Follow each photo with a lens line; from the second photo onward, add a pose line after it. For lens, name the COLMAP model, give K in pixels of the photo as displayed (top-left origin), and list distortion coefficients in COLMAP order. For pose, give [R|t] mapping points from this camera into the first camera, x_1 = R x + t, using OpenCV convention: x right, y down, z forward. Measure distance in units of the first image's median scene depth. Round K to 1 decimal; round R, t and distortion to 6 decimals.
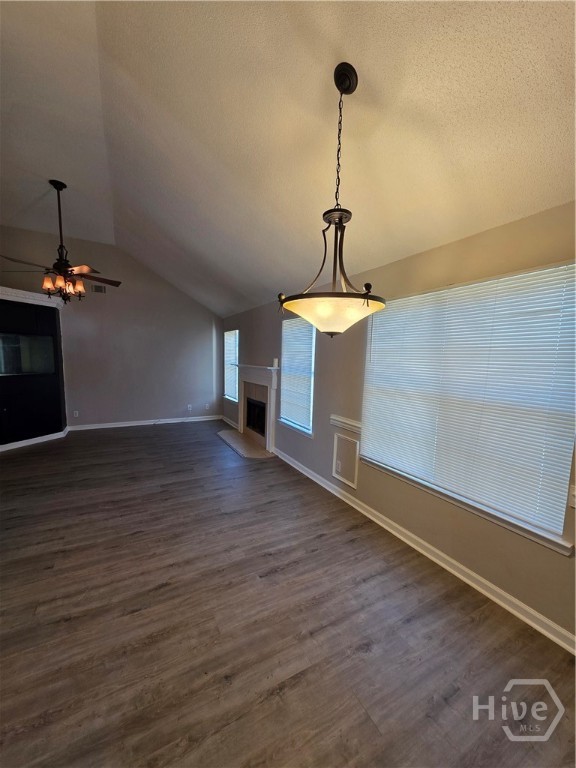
lens RADIAL K [[310.2, 0, 290.2], [0, 310.2, 389.3], [0, 0, 1]] dist [0.017352, 0.000833]
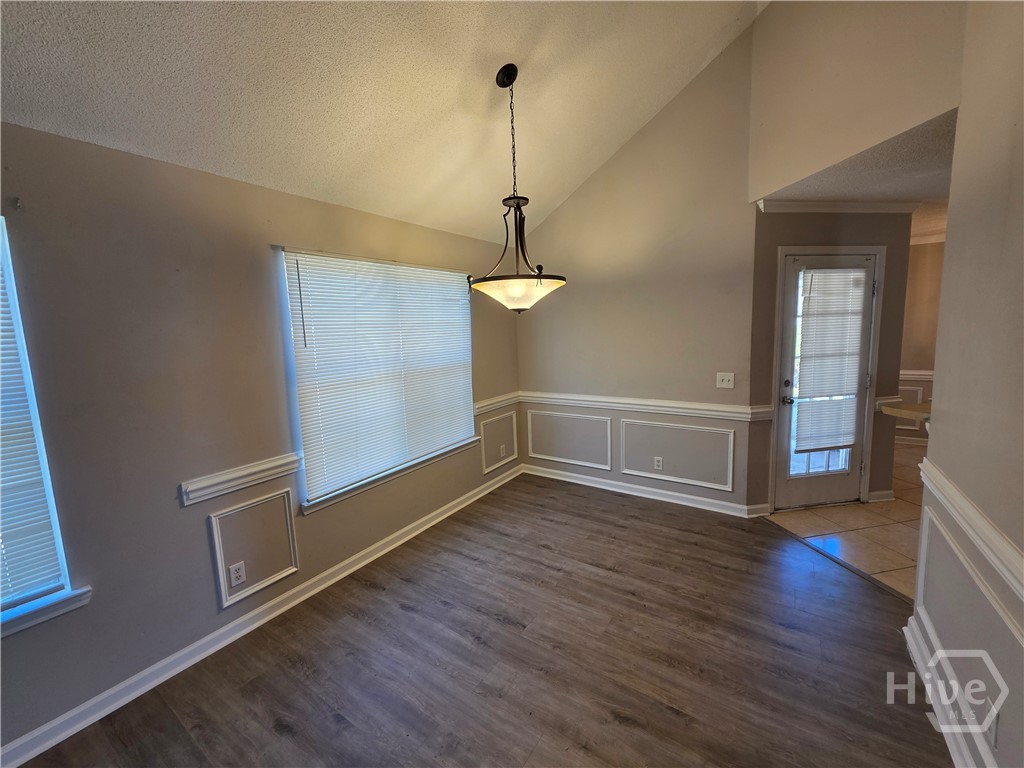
lens RADIAL K [[413.6, 0, 520.6], [0, 413.6, 378.8], [0, 0, 1]] dist [0.017352, 0.000833]
pose [[-0.476882, -0.113153, 0.871654, -1.051673], [0.119613, 0.974100, 0.191893, -0.206508], [-0.870791, 0.195771, -0.450996, 1.572348]]
